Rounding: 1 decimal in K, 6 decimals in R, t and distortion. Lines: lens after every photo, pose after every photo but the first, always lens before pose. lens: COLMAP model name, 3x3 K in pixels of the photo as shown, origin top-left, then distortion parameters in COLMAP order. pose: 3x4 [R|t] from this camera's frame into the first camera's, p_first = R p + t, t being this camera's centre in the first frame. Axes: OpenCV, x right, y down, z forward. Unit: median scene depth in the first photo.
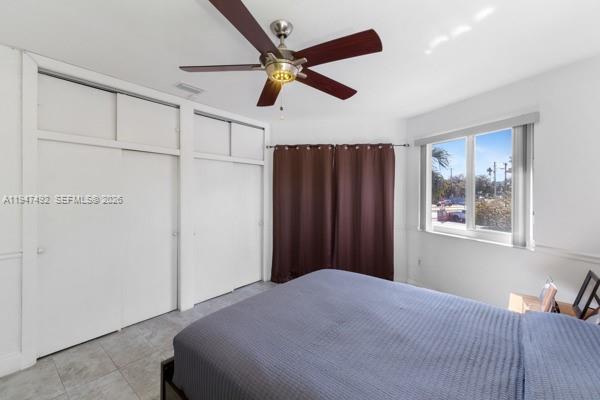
lens RADIAL K [[254.9, 0, 300.0], [0, 254.9, 200.0], [0, 0, 1]] dist [0.002798, 0.000215]
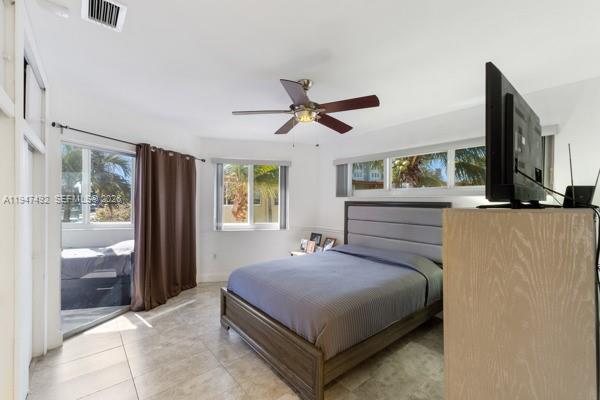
lens RADIAL K [[254.9, 0, 300.0], [0, 254.9, 200.0], [0, 0, 1]] dist [0.002798, 0.000215]
pose [[0.173385, 0.002287, 0.984852, -1.019232], [0.025073, 0.999663, -0.006735, -0.017489], [-0.984535, 0.025861, 0.173269, 0.552155]]
